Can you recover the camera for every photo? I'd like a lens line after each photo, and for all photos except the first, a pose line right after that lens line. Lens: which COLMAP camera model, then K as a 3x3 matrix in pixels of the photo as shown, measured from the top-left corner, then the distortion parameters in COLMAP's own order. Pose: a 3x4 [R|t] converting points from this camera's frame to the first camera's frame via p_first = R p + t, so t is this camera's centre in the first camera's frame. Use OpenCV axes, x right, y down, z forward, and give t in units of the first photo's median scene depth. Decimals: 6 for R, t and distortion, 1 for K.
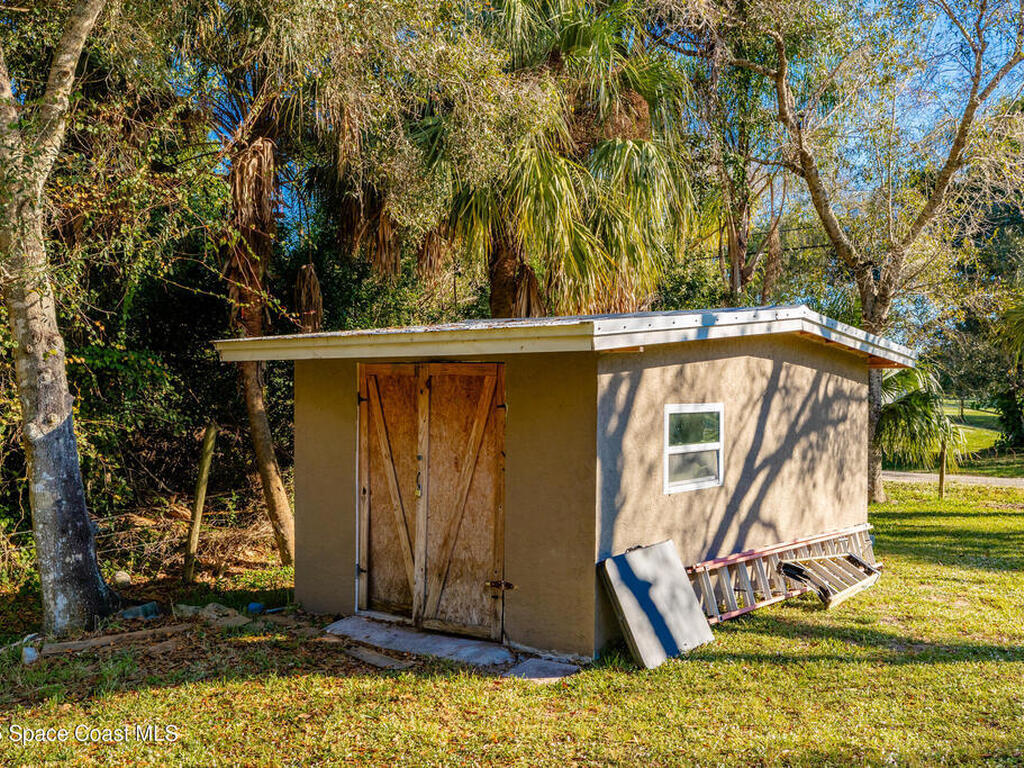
lens RADIAL K [[918.8, 0, 512.4], [0, 918.8, 383.6], [0, 0, 1]] dist [-0.010209, 0.001355]
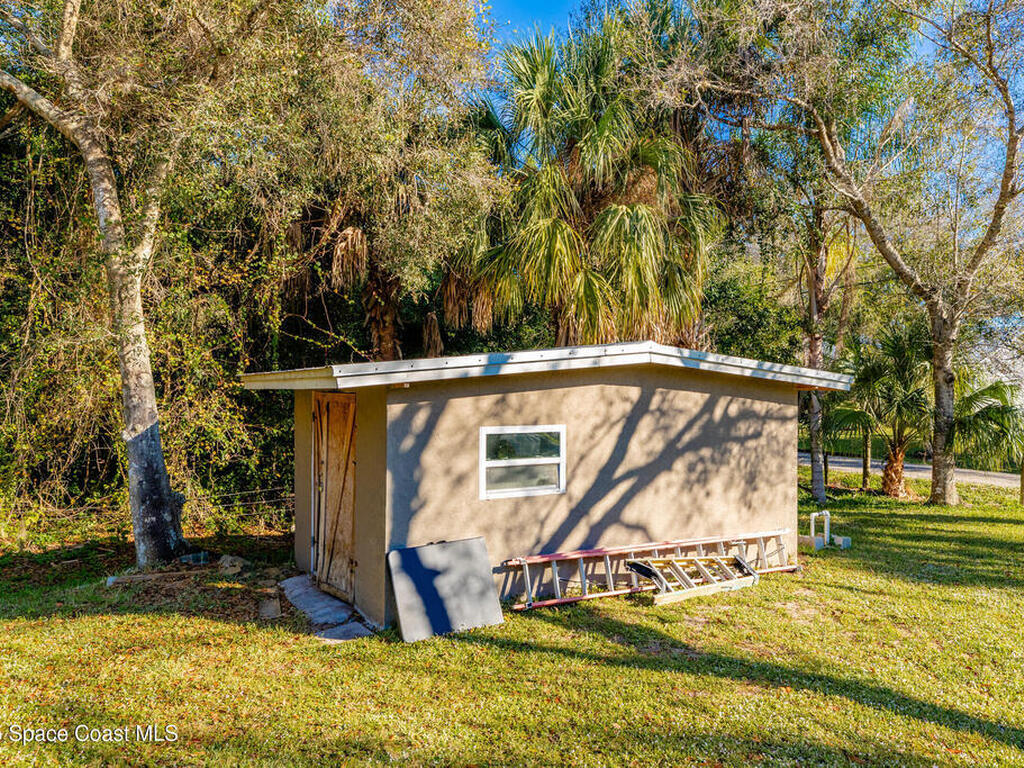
lens RADIAL K [[676.5, 0, 512.1], [0, 676.5, 383.5], [0, 0, 1]] dist [0.003924, -0.004098]
pose [[0.944284, -0.002774, -0.329122, 0.451855], [-0.000155, 0.999961, -0.008874, -0.024693], [0.329133, 0.008430, 0.944246, 0.135537]]
